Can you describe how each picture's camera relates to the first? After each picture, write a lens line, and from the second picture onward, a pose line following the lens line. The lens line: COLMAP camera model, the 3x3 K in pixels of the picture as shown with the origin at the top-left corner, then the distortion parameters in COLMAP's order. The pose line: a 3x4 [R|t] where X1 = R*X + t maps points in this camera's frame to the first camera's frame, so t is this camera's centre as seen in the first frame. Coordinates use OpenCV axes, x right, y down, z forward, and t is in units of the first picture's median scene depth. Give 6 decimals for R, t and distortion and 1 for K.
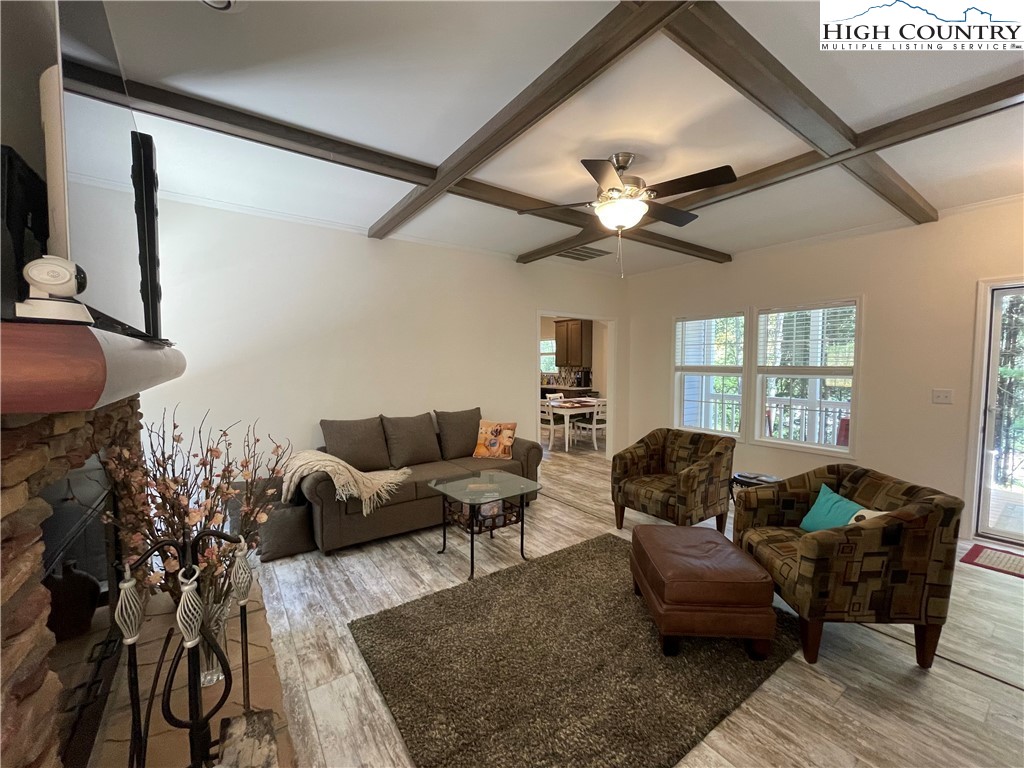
lens RADIAL K [[413.8, 0, 505.3], [0, 413.8, 384.0], [0, 0, 1]] dist [-0.001189, -0.000750]
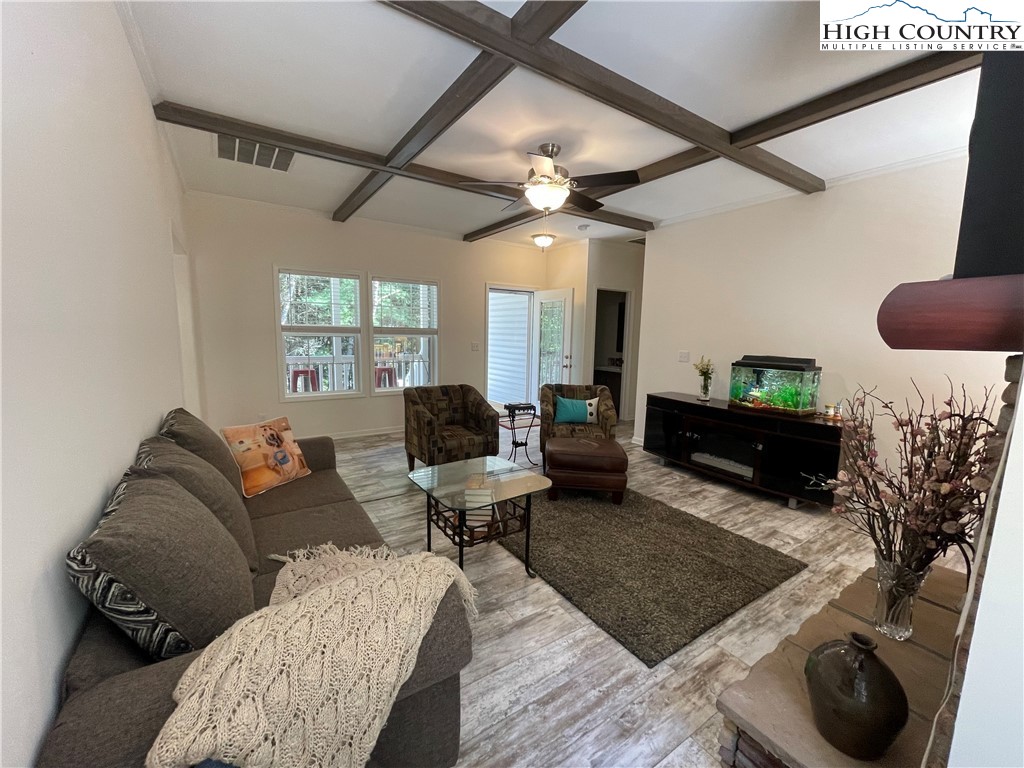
lens RADIAL K [[413.8, 0, 515.8], [0, 413.8, 384.4], [0, 0, 1]] dist [-0.001189, -0.000750]
pose [[0.017329, -0.128600, 0.991545, -1.024057], [0.030203, 0.991309, 0.128042, -0.040562], [-0.999394, 0.027729, 0.021063, 1.160832]]
